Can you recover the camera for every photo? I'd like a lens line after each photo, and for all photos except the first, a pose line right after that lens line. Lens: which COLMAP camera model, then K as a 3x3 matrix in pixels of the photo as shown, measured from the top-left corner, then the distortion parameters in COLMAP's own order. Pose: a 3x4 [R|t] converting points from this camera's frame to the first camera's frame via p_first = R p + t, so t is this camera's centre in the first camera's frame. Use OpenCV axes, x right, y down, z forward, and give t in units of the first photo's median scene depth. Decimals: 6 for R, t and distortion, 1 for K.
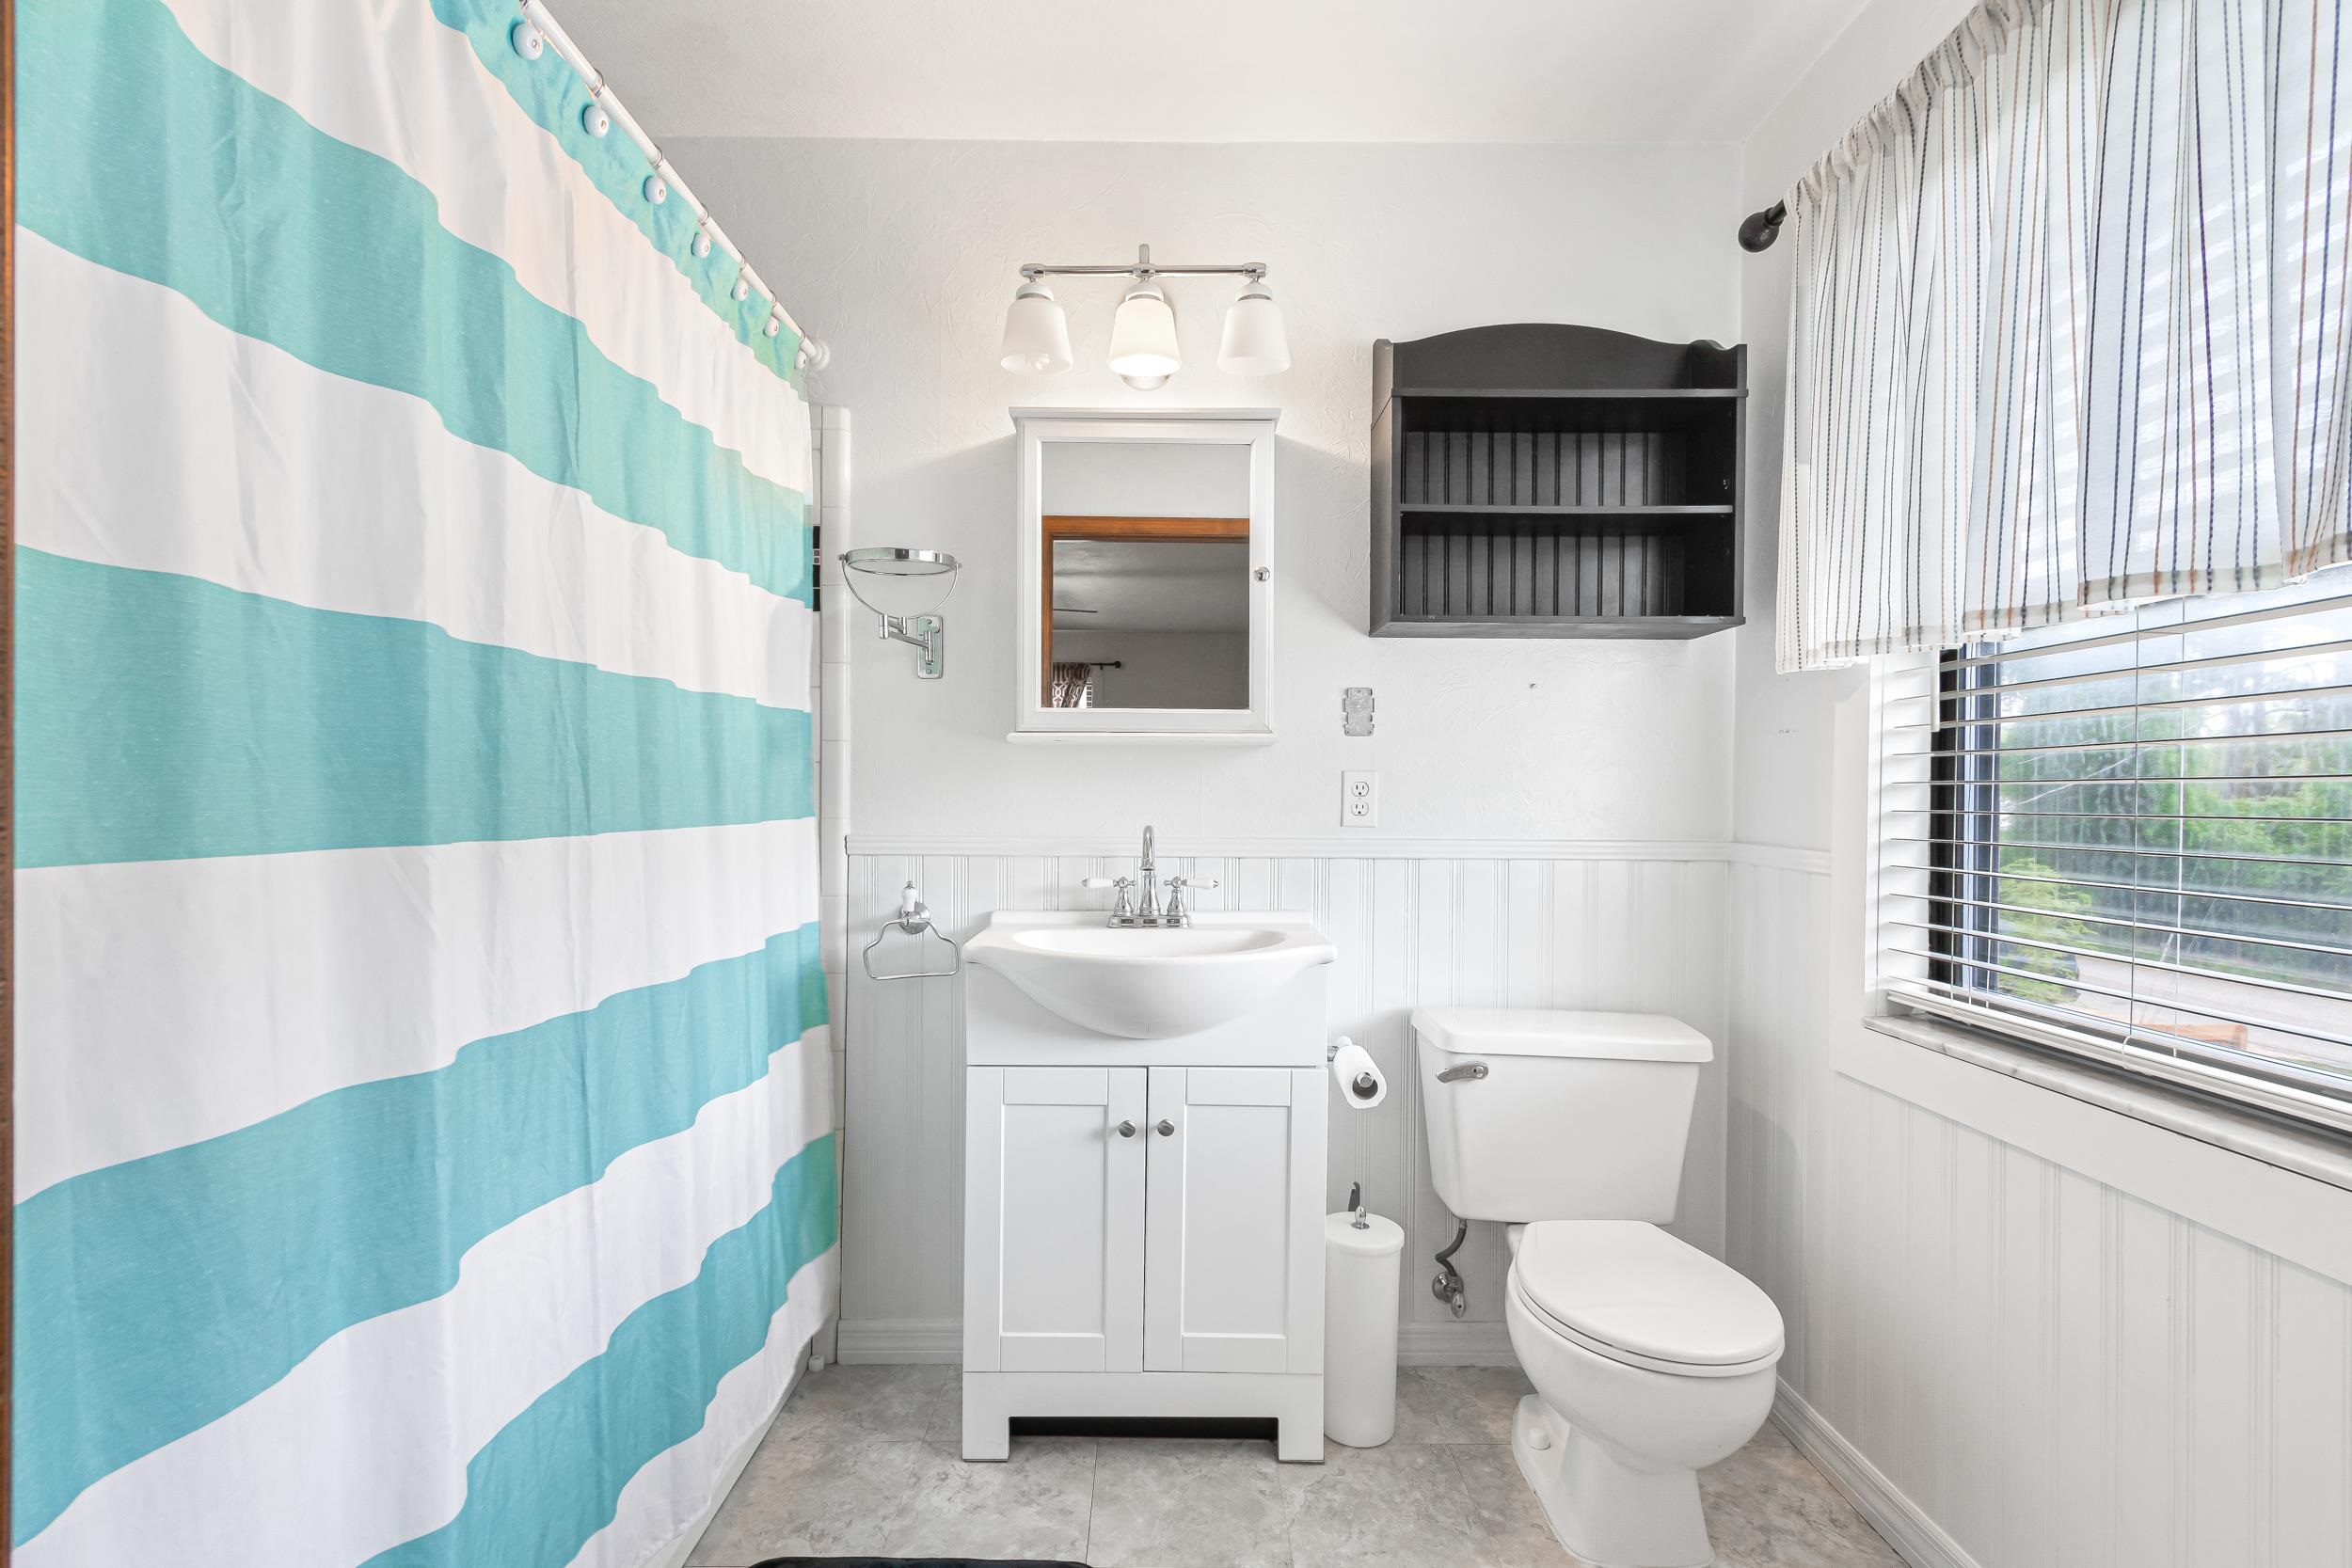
lens RADIAL K [[1075.5, 0, 1179.5], [0, 1075.5, 809.2], [0, 0, 1]] dist [0.000052, 0.000053]
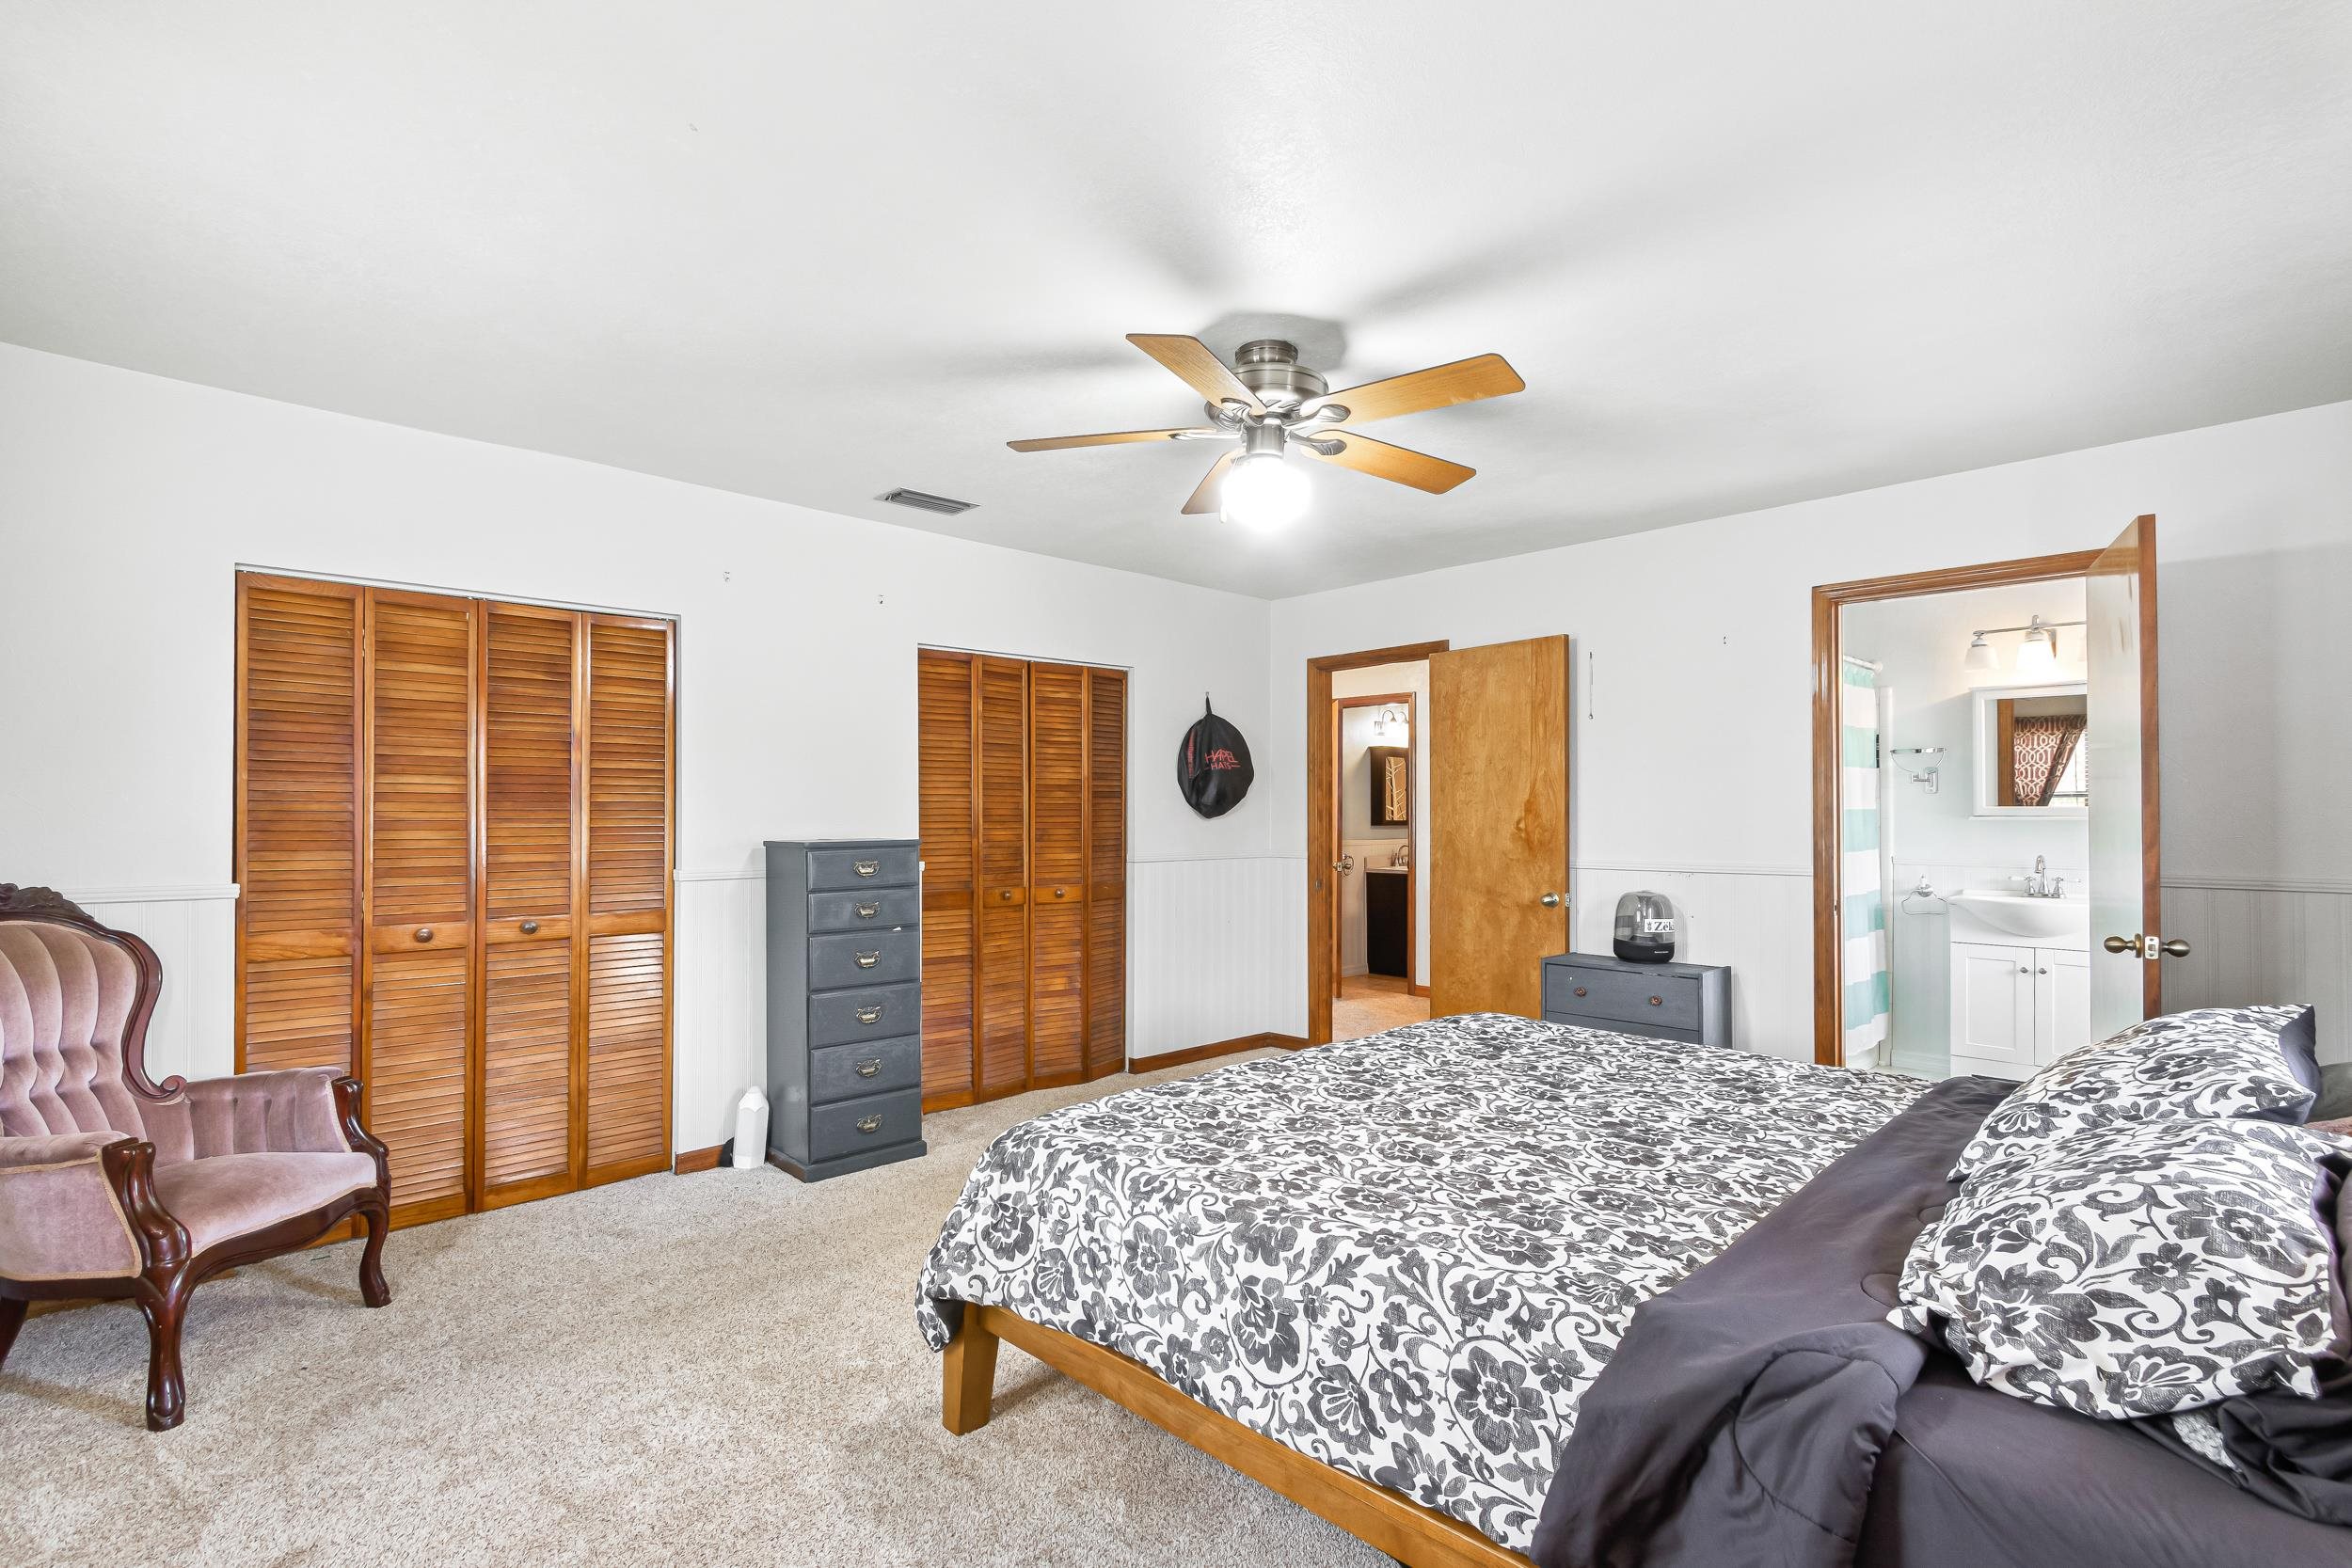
lens RADIAL K [[1075.5, 0, 1179.5], [0, 1075.5, 809.2], [0, 0, 1]] dist [0.000052, 0.000053]
pose [[0.680035, -0.012585, -0.733071, 0.416042], [-0.001291, 0.999831, -0.018362, -0.039235], [0.733178, 0.013434, 0.679904, -2.001976]]
